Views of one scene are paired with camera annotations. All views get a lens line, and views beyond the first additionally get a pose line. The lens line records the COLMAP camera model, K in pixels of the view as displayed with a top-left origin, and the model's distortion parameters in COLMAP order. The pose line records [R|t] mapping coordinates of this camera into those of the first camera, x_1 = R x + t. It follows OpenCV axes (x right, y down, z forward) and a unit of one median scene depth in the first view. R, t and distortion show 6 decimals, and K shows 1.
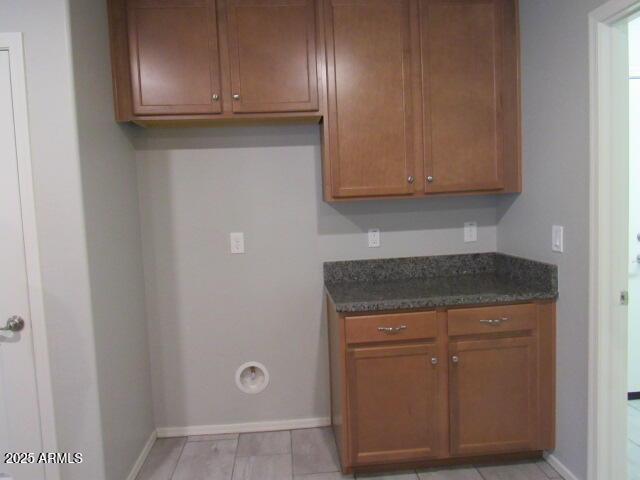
lens RADIAL K [[470.4, 0, 320.1], [0, 470.4, 241.1], [0, 0, 1]] dist [-0.007755, 0.023064]
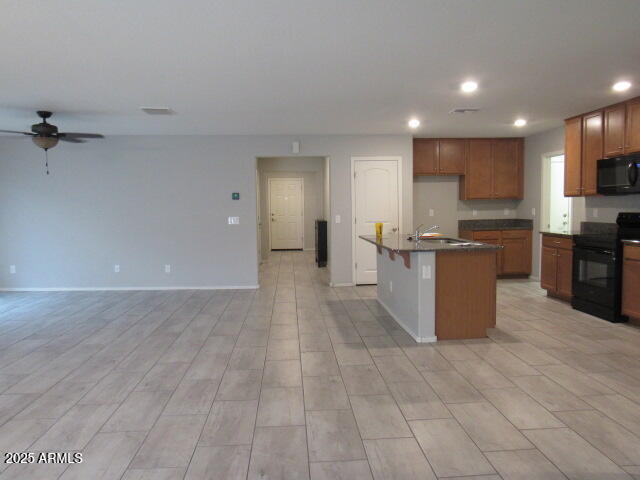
lens RADIAL K [[470.4, 0, 314.1], [0, 470.4, 240.3], [0, 0, 1]] dist [-0.007755, 0.023064]
pose [[0.999535, 0.026940, -0.014301, -0.966558], [-0.027032, 0.999615, -0.006287, 0.241495], [0.014127, 0.006670, 0.999878, -2.266733]]
